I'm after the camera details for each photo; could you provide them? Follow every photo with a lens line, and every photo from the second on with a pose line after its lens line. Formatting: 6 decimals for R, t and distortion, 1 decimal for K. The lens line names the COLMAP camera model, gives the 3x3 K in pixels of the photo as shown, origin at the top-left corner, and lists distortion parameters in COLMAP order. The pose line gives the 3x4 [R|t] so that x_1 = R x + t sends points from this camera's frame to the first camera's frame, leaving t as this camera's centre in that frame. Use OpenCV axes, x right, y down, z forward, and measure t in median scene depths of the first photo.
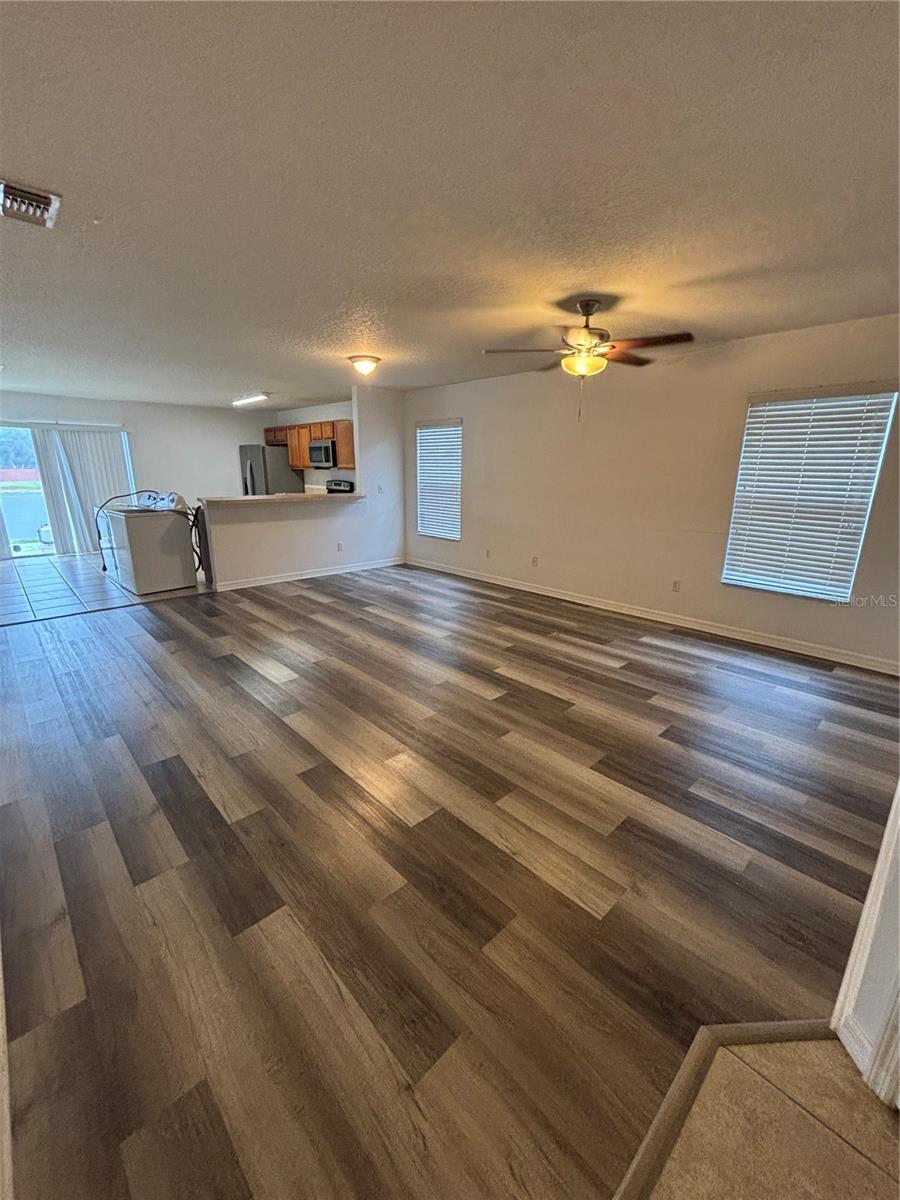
lens RADIAL K [[484.9, 0, 451.4], [0, 484.9, 601.3], [0, 0, 1]] dist [0.016384, 0.000183]
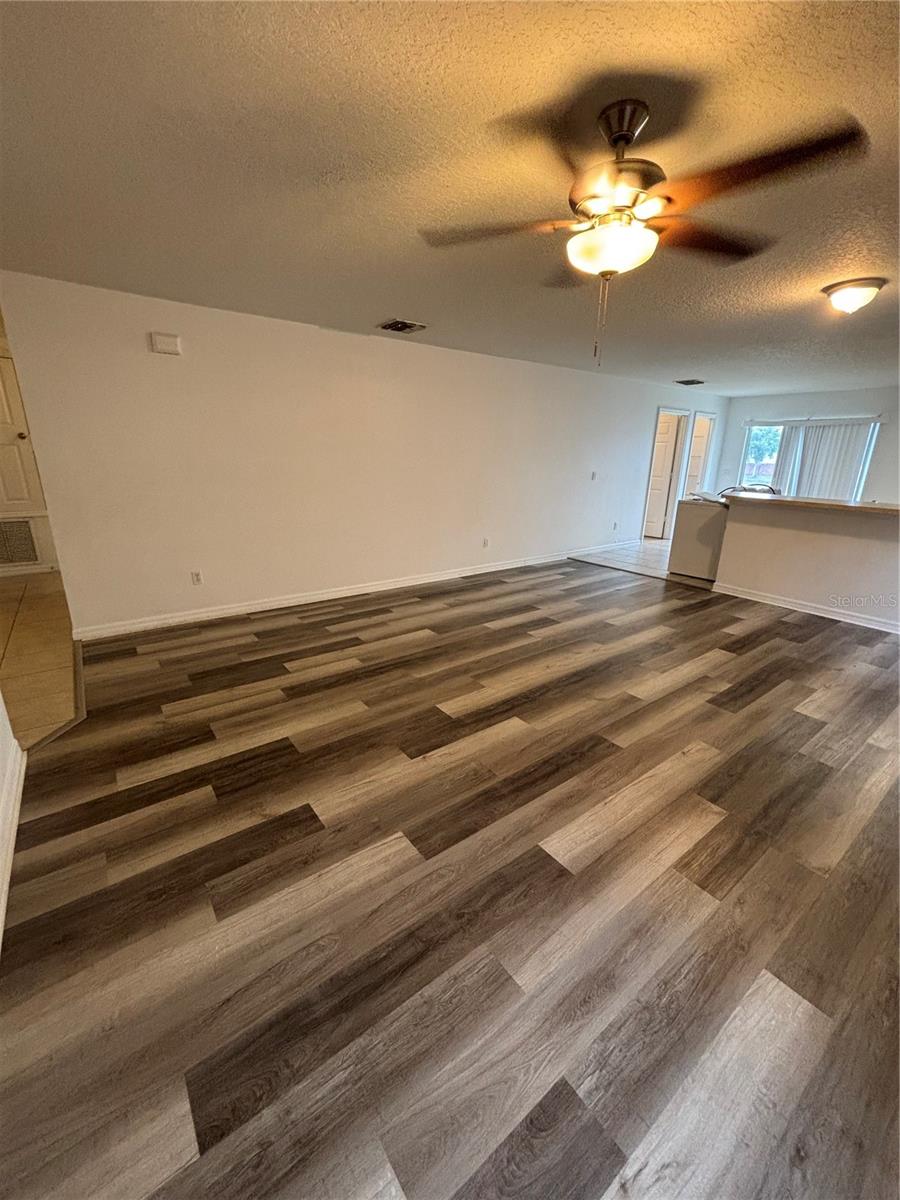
lens RADIAL K [[484.9, 0, 450.8], [0, 484.9, 600.3], [0, 0, 1]] dist [0.016384, 0.000183]
pose [[-0.116286, 0.280287, -0.952847, 0.870893], [-0.283757, 0.909994, 0.302312, -0.256682], [0.951819, 0.305531, -0.026286, 0.958173]]
